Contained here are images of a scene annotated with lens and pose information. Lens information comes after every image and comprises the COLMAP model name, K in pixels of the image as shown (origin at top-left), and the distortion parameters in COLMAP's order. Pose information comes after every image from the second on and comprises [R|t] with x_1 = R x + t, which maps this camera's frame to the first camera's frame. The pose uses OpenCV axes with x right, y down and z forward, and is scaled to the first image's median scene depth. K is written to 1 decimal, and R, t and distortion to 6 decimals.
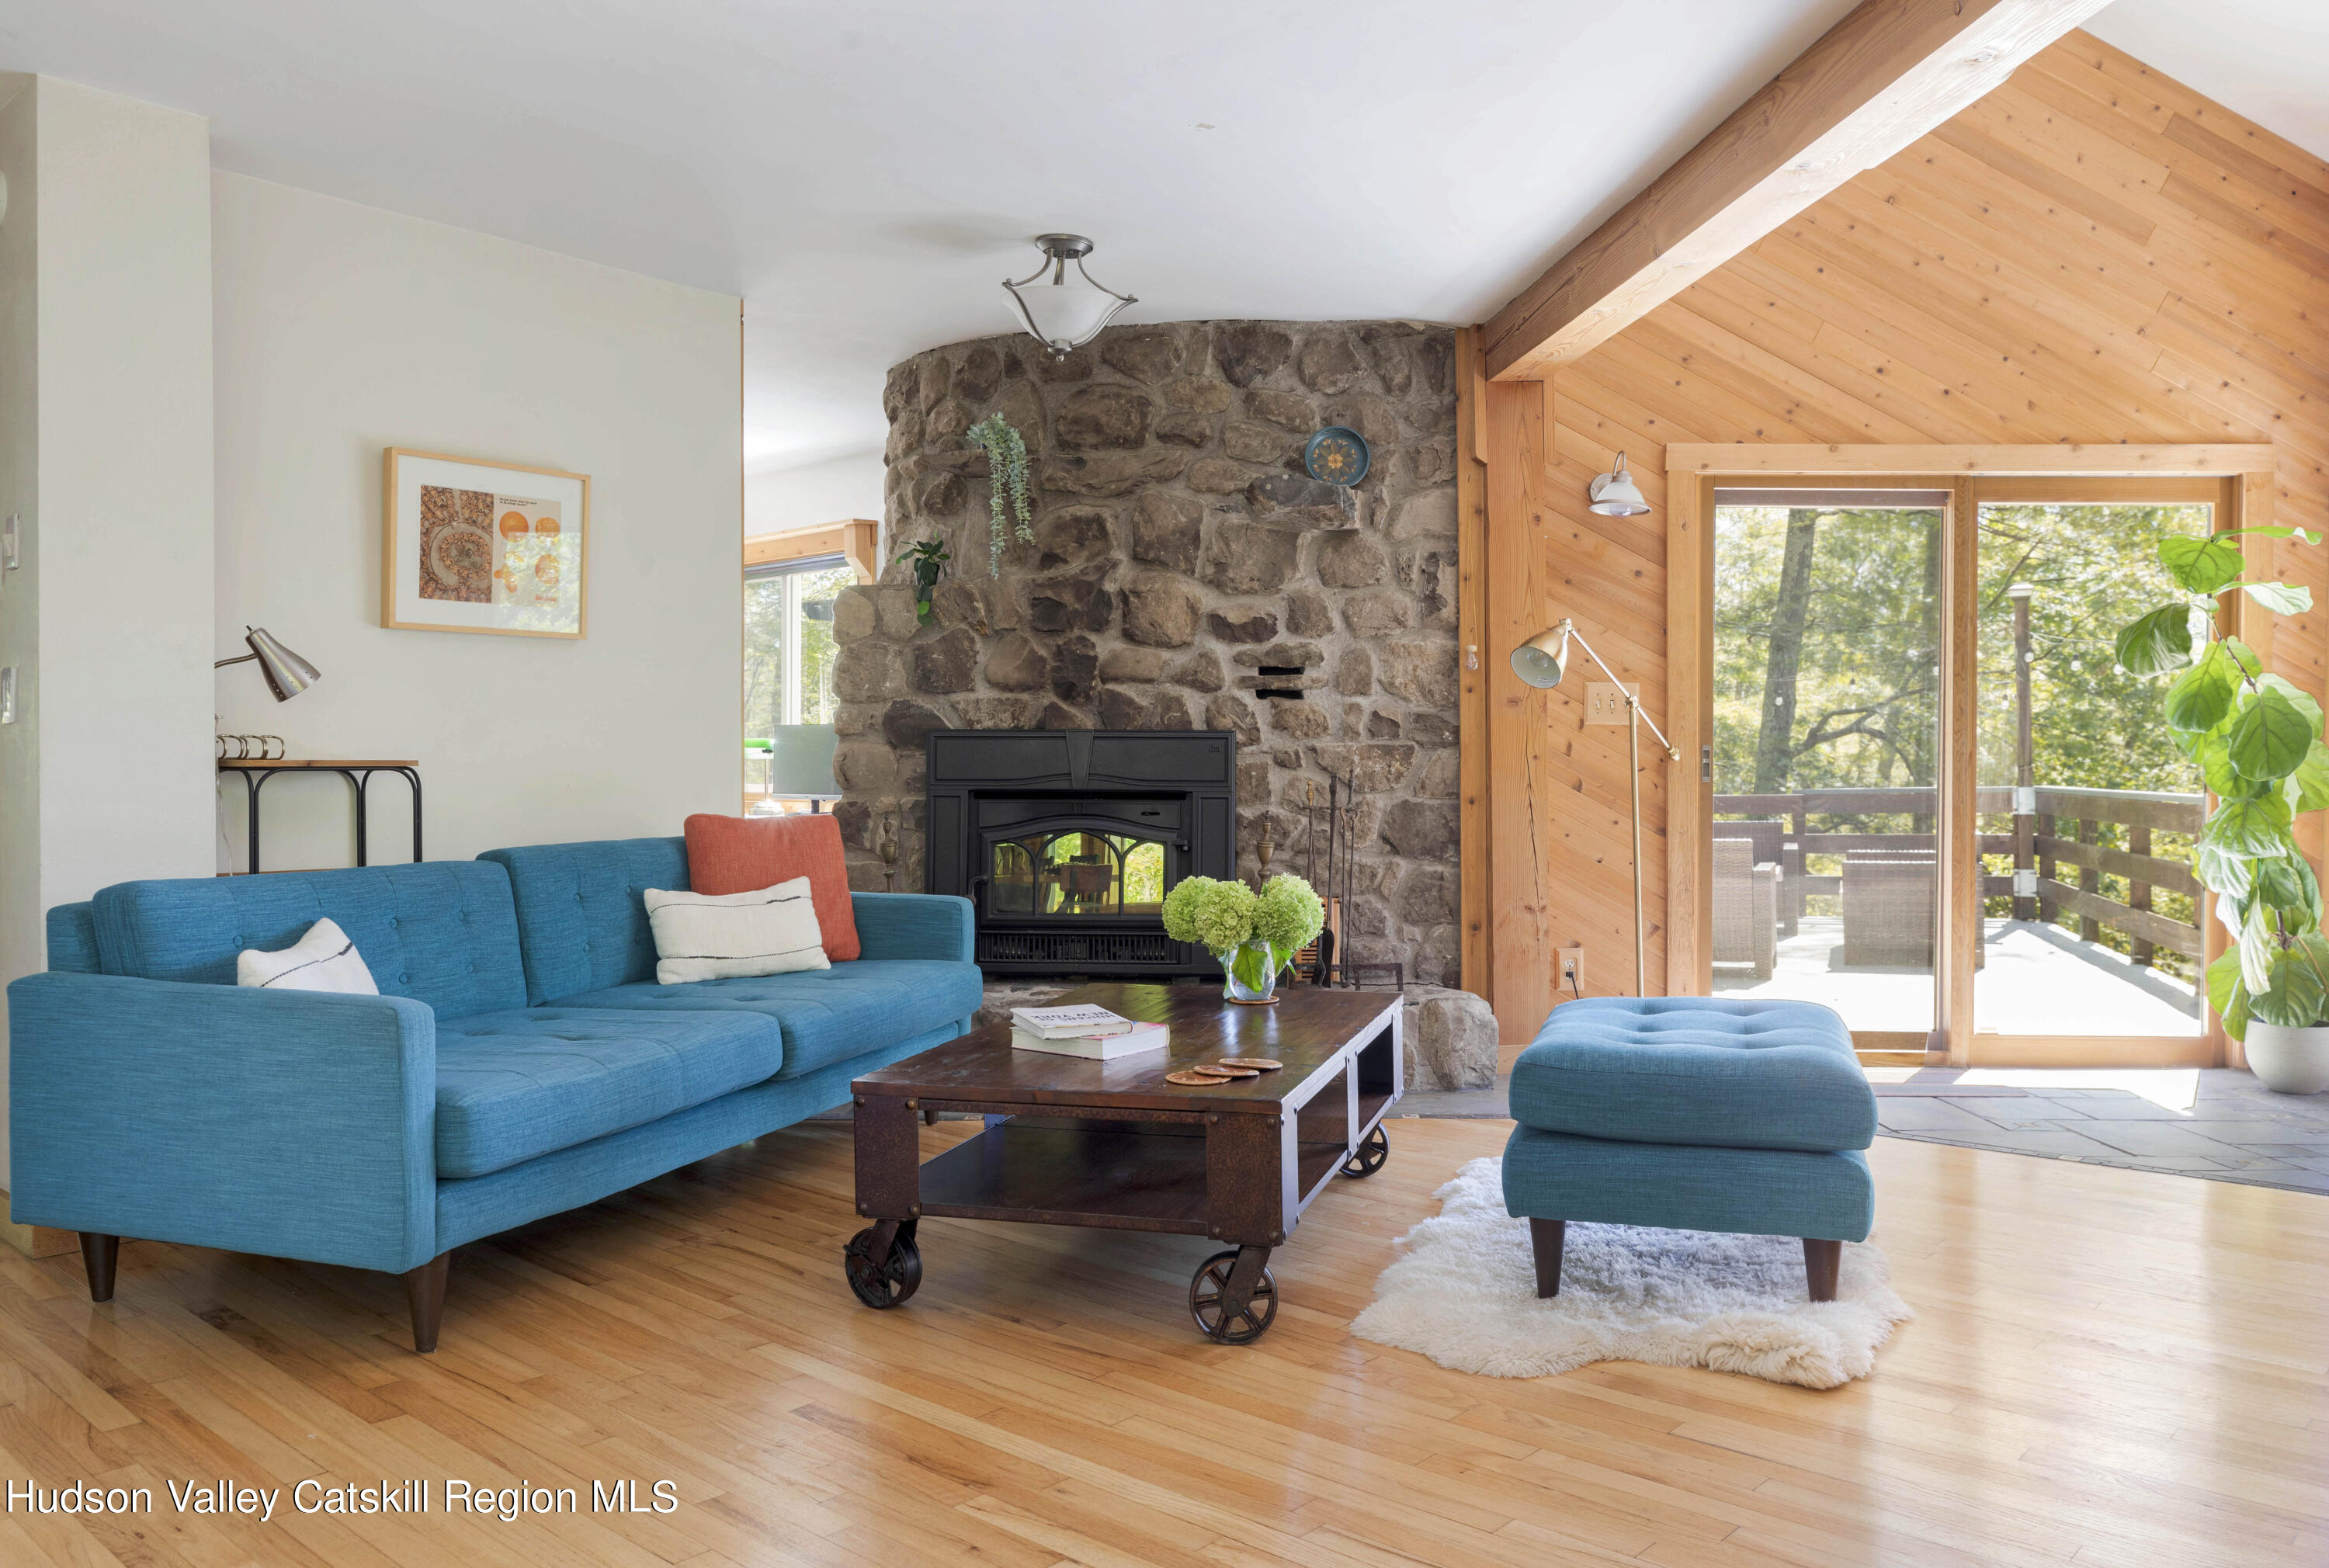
lens RADIAL K [[1757.9, 0, 1163.8], [0, 1757.9, 784.2], [0, 0, 1]] dist [-0.000375, -0.000102]
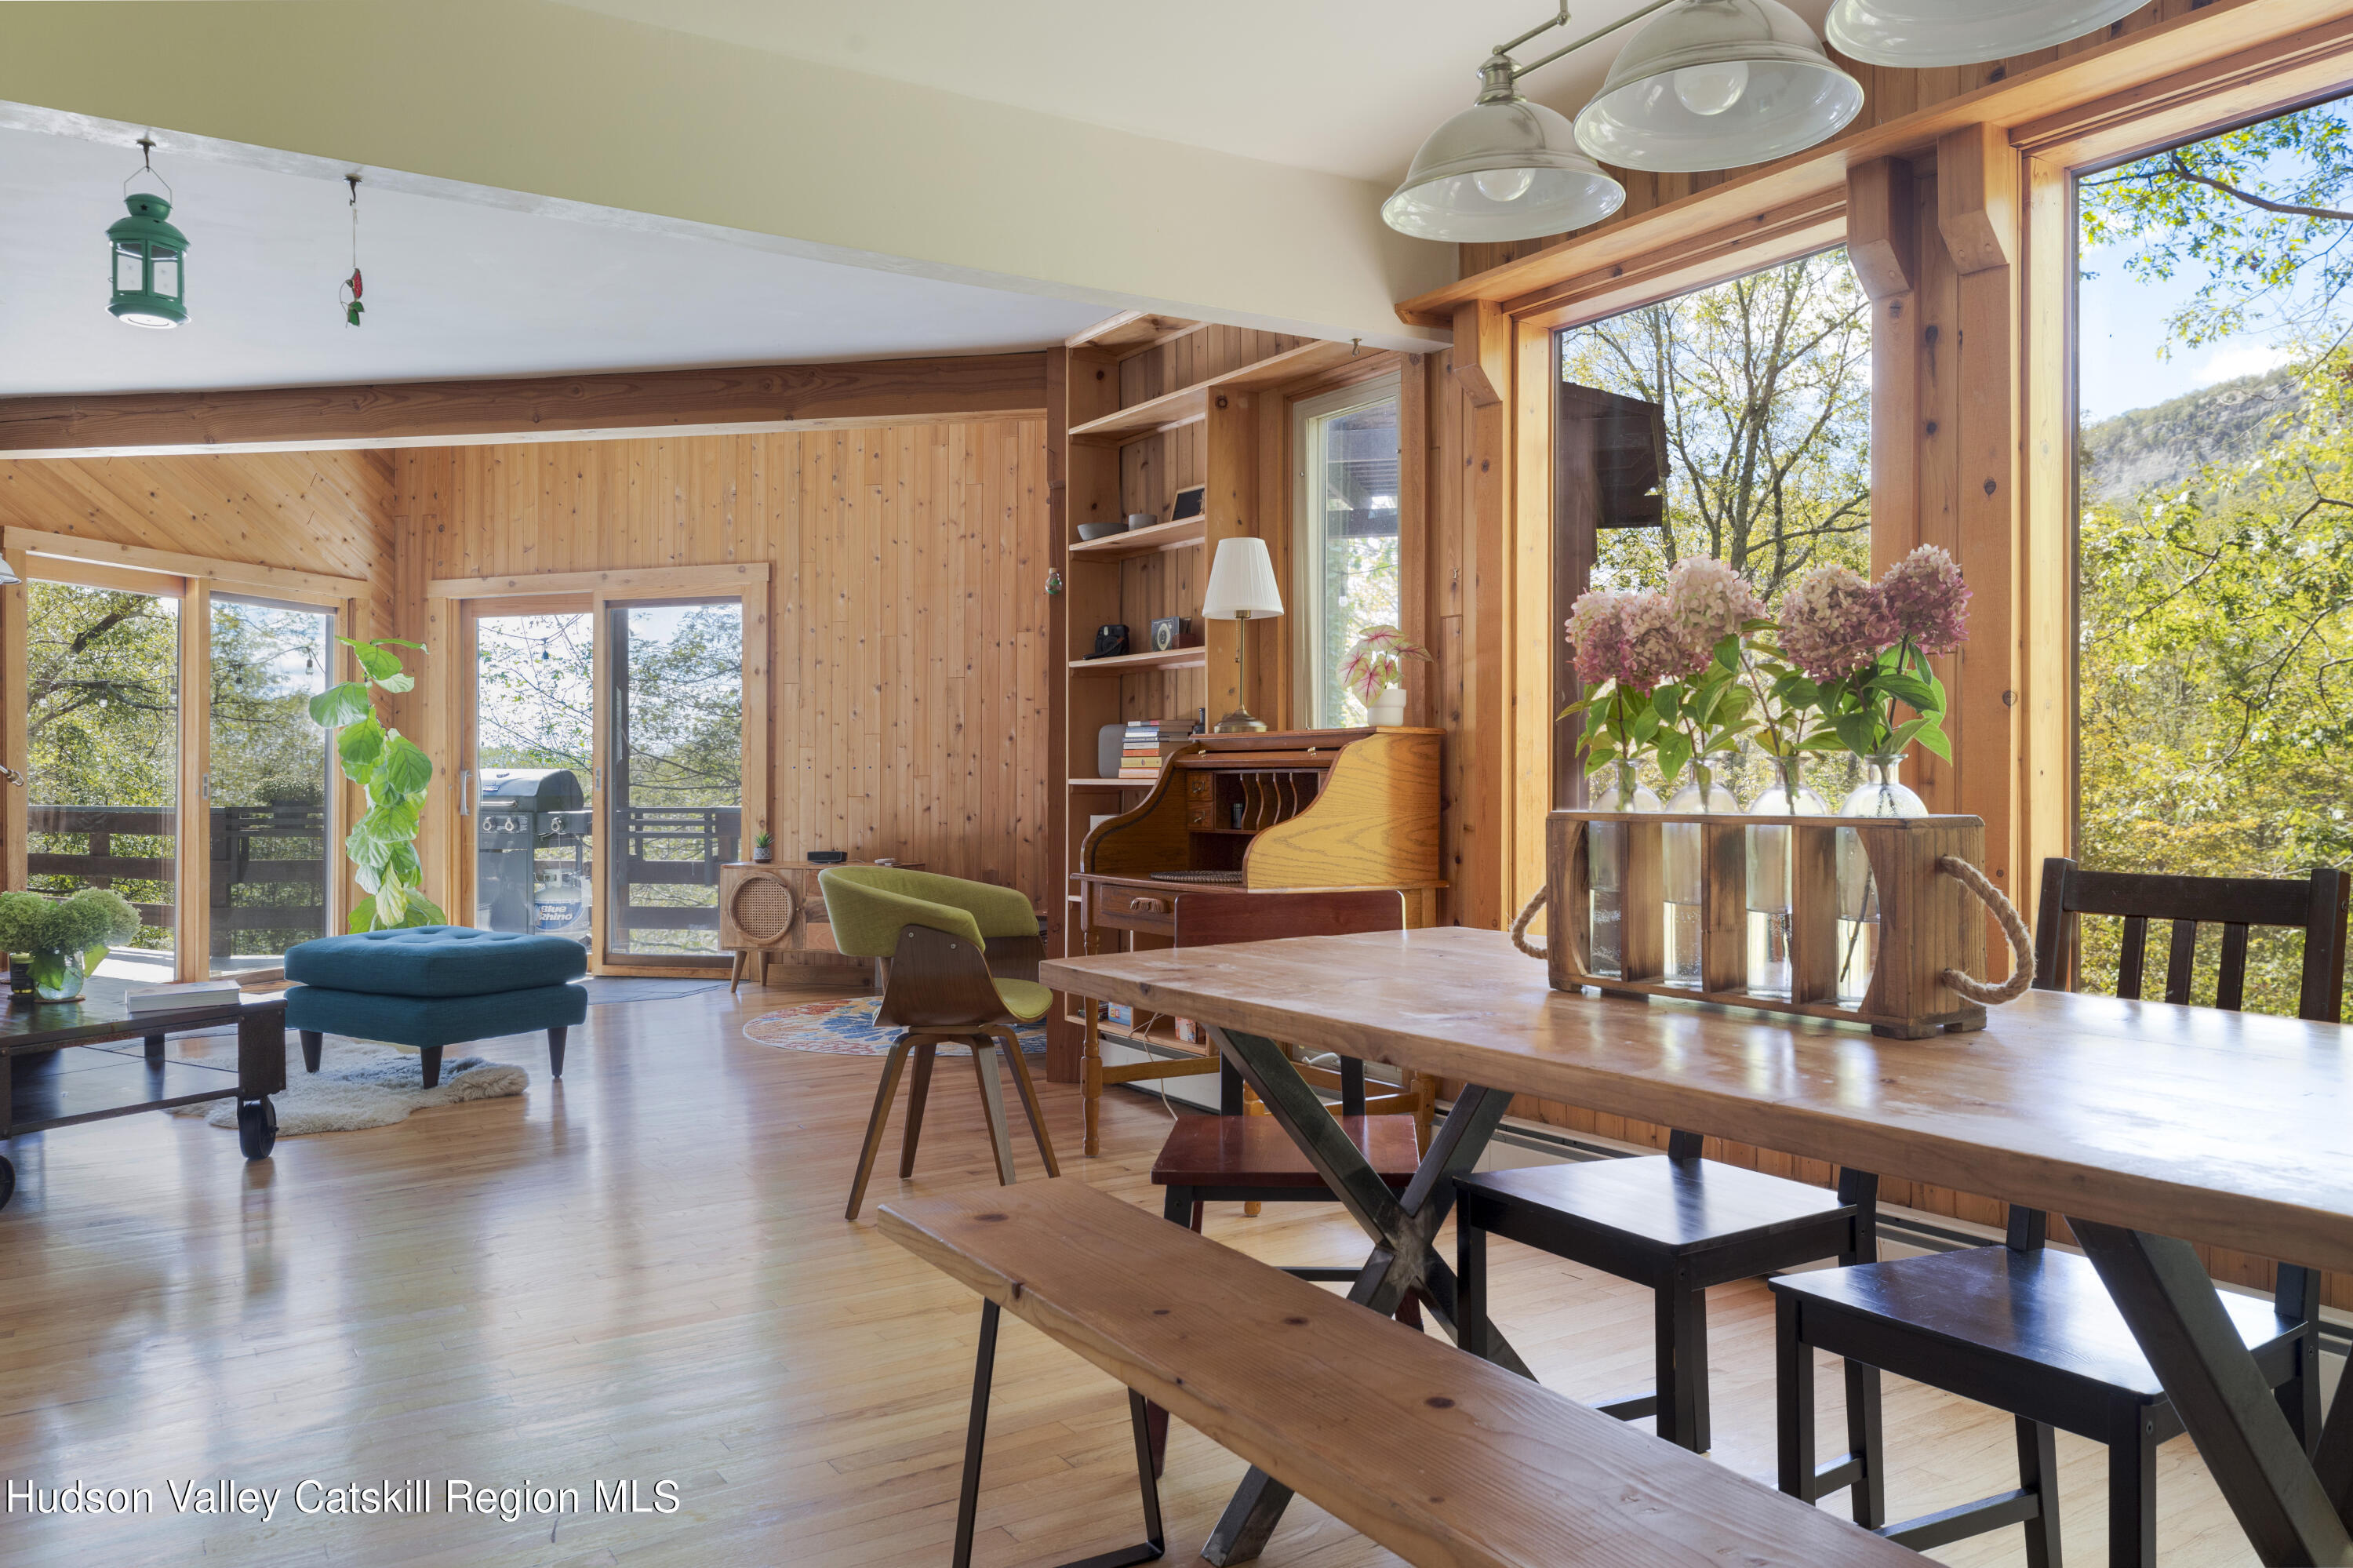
lens RADIAL K [[1776.2, 0, 1176.8], [0, 1776.2, 777.5], [0, 0, 1]] dist [-0.000375, -0.000102]
pose [[0.253445, -0.003994, 0.967342, -0.780151], [0.003268, 0.999989, 0.003273, -0.020339], [-0.967344, 0.002332, 0.253455, -0.121864]]
